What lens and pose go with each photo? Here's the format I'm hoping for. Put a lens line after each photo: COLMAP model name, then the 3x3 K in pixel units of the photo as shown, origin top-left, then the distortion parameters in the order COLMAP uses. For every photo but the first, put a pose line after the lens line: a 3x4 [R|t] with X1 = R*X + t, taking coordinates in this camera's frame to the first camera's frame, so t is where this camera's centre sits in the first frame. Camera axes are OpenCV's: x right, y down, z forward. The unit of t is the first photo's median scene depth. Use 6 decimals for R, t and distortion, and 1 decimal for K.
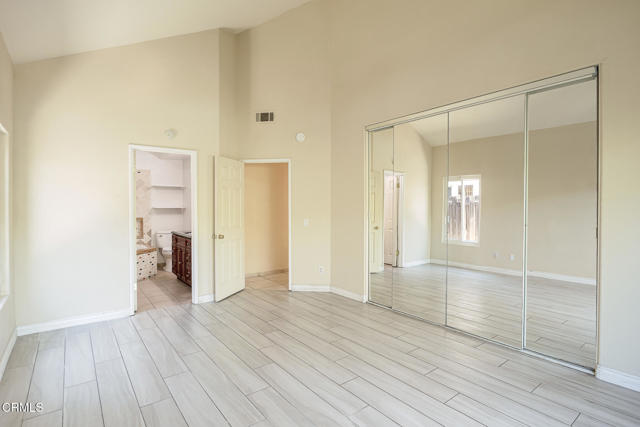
lens RADIAL K [[325.5, 0, 320.5], [0, 325.5, 210.3], [0, 0, 1]] dist [-0.004780, -0.000199]
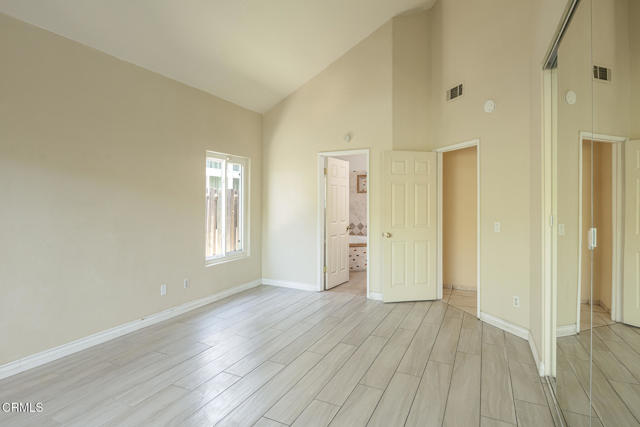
lens RADIAL K [[329.2, 0, 323.6], [0, 329.2, 199.3], [0, 0, 1]] dist [-0.000093, -0.000531]
pose [[0.437800, -0.004531, -0.899061, 0.493110], [-0.012615, 0.999858, -0.011182, -0.010715], [0.898984, 0.016237, 0.437680, 0.415104]]
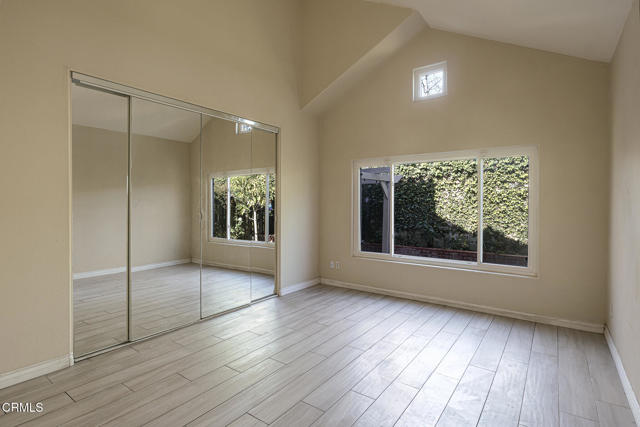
lens RADIAL K [[325.5, 0, 320.5], [0, 325.5, 210.3], [0, 0, 1]] dist [-0.004780, -0.000199]
pose [[-0.280217, -0.013846, 0.959837, -0.548974], [0.015468, 0.999701, 0.018937, -0.004921], [-0.959812, 0.020153, -0.279919, 0.705887]]
